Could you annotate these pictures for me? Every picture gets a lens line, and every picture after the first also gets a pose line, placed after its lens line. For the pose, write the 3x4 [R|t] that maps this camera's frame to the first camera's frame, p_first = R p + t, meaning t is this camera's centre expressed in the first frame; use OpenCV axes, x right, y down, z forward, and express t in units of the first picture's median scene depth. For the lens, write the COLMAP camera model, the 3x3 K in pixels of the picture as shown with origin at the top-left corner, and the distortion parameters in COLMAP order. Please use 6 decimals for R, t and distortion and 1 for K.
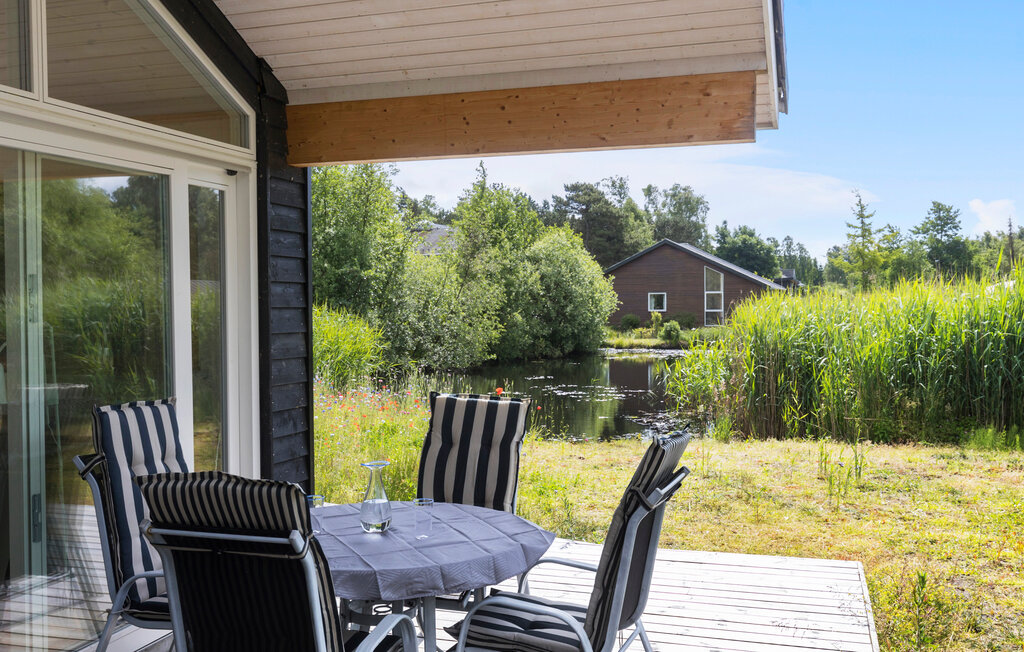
lens RADIAL K [[995.7, 0, 513.6], [0, 995.7, 325.4], [0, 0, 1]] dist [0.007723, 0.000000]
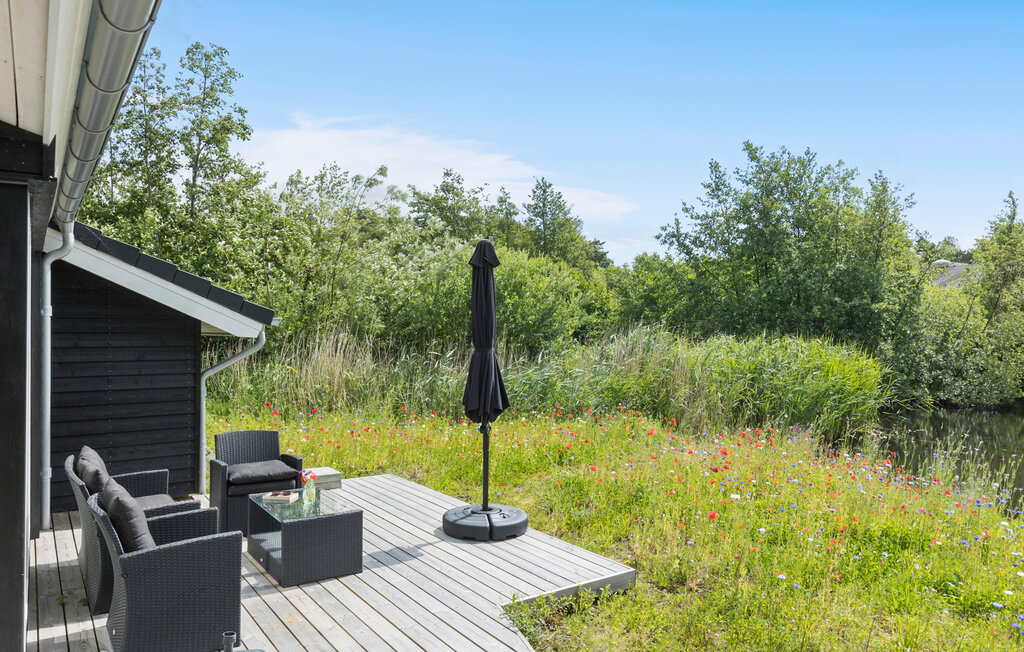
lens RADIAL K [[704.7, 0, 513.9], [0, 704.7, 326.1], [0, 0, 1]] dist [-0.003543, 0.002598]
pose [[0.805698, 0.004102, -0.592313, -0.019764], [-0.019879, 0.999600, -0.020117, -0.009255], [0.591993, 0.027983, 0.805457, 0.188511]]
